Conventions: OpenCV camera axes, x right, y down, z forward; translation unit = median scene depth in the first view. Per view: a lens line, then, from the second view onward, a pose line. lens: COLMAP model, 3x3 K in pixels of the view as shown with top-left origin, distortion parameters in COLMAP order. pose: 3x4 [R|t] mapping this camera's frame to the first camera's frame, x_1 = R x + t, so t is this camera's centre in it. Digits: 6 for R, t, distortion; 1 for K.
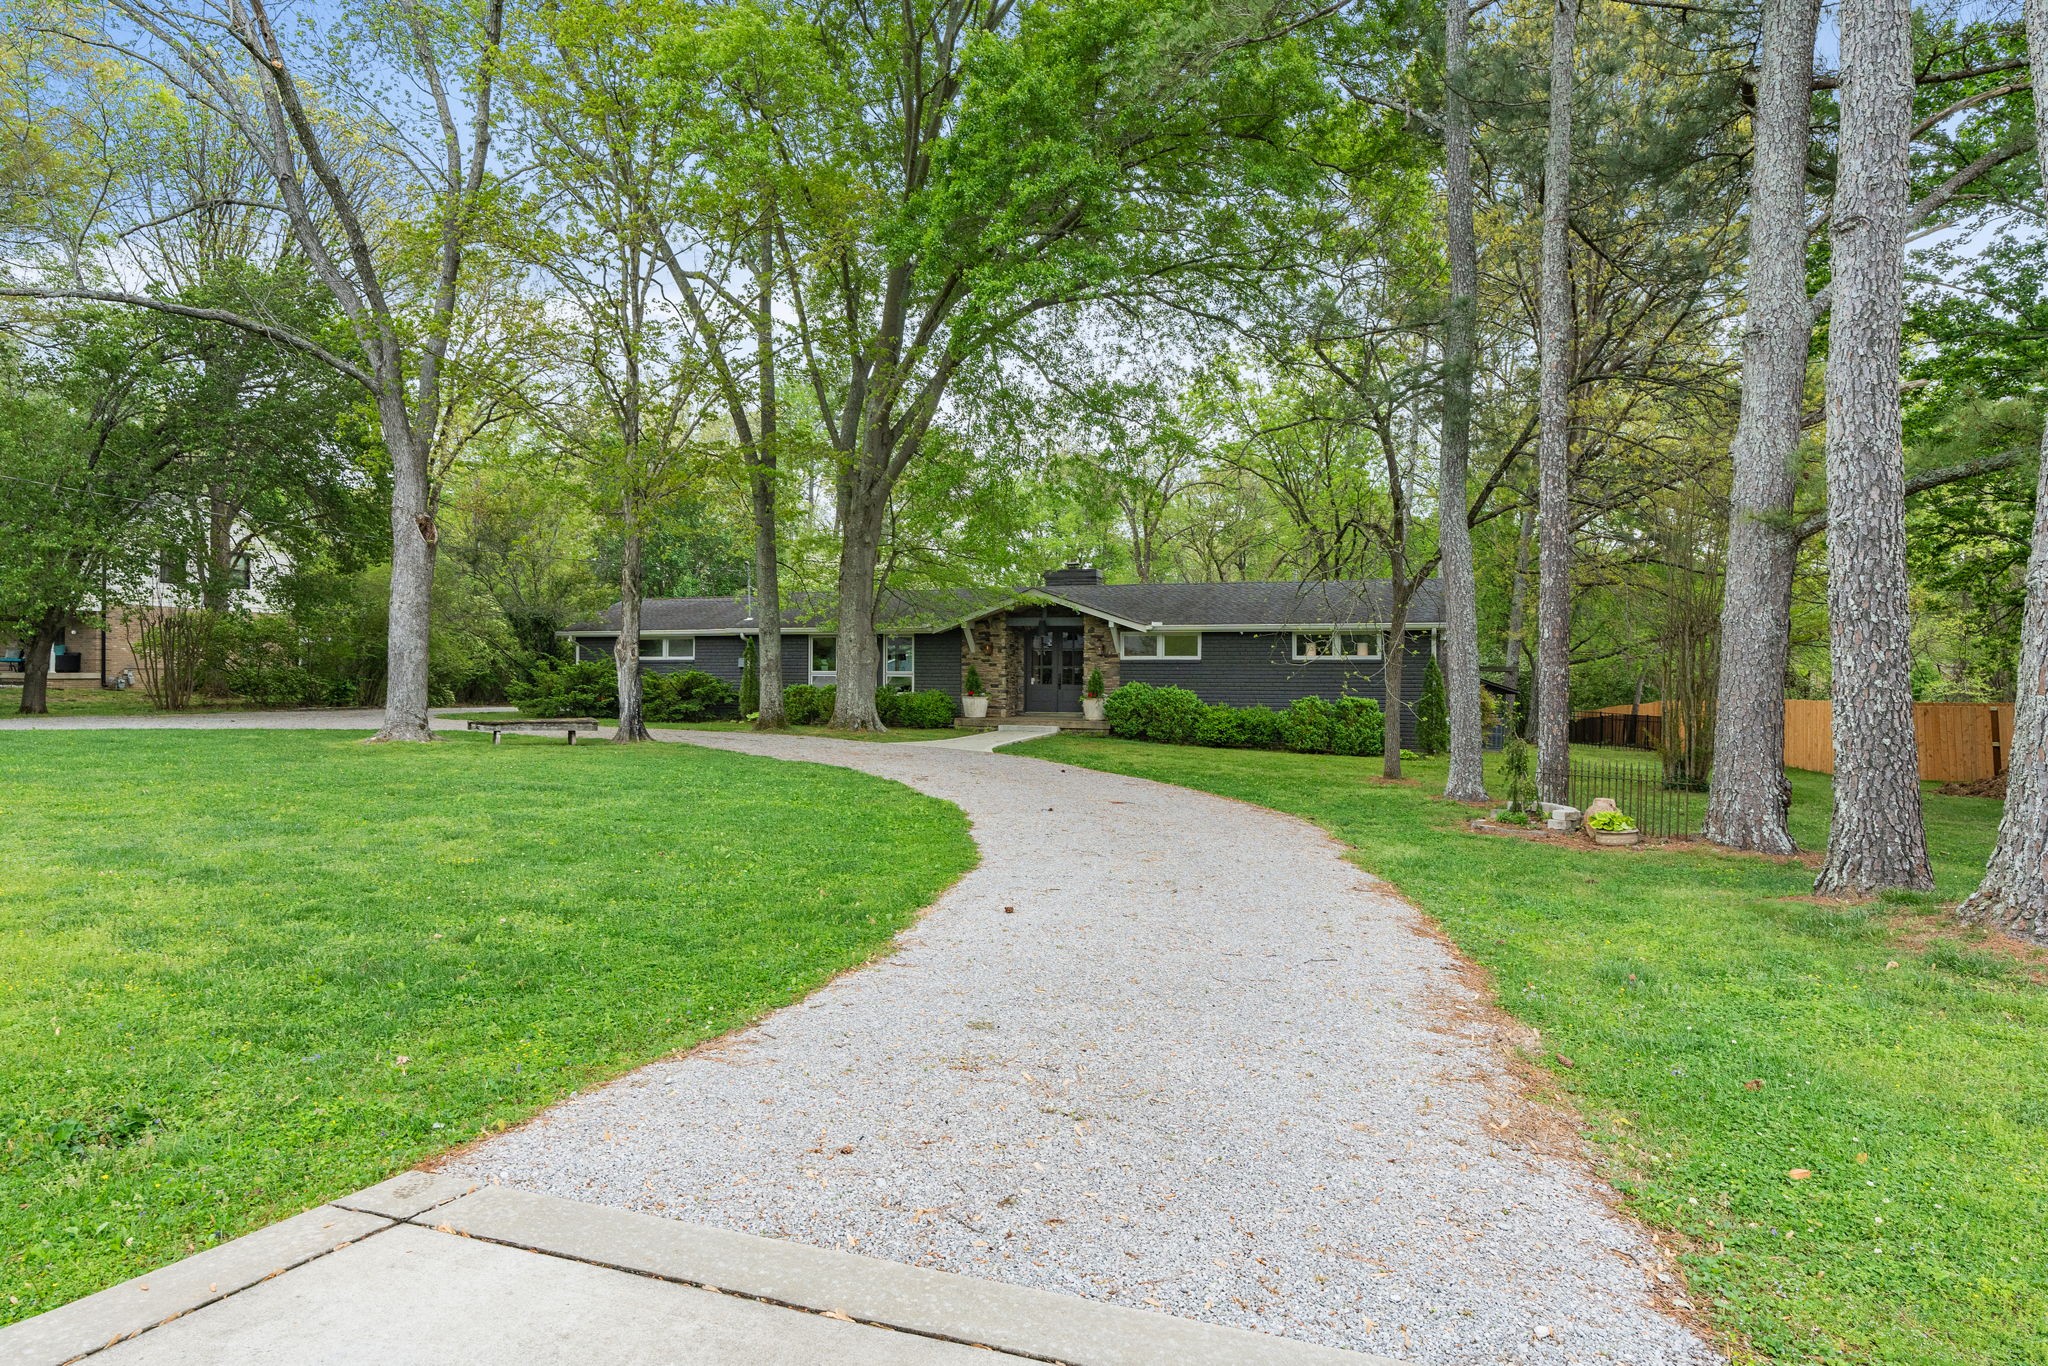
lens RADIAL K [[1007.6, 0, 1049.7], [0, 1007.6, 677.5], [0, 0, 1]] dist [0.004225, 0.000691]
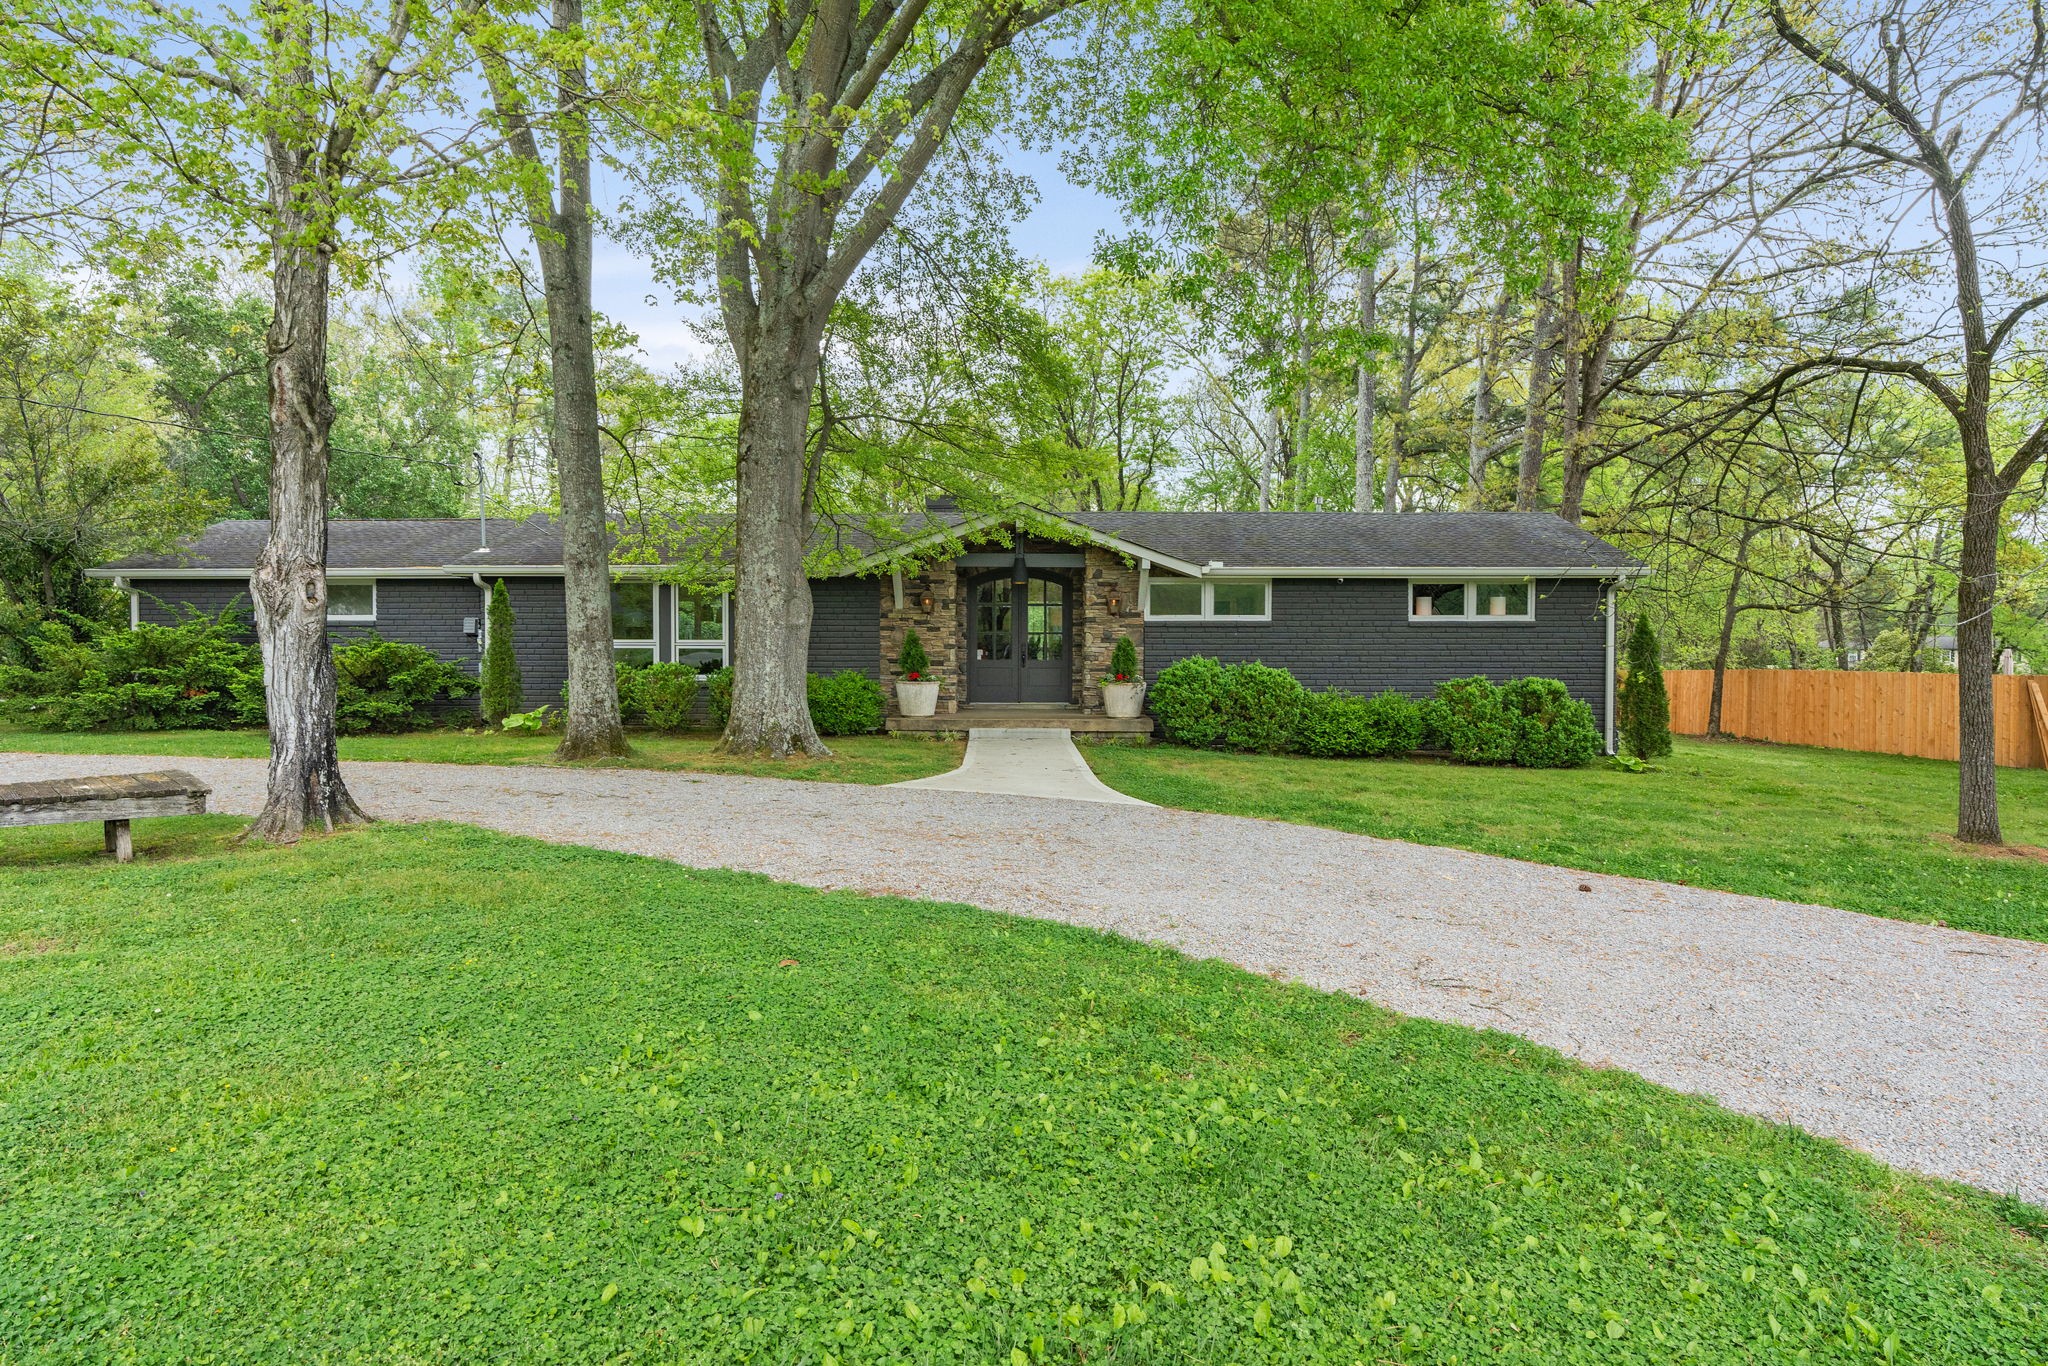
lens RADIAL K [[1029.6, 0, 1024.0], [0, 1029.6, 683.0], [0, 0, 1]] dist [-0.002788, -0.001028]
pose [[0.962937, -0.014022, 0.269362, -0.185244], [0.004045, 0.999286, 0.037559, -0.003321], [-0.269696, -0.035078, 0.962306, 0.399494]]
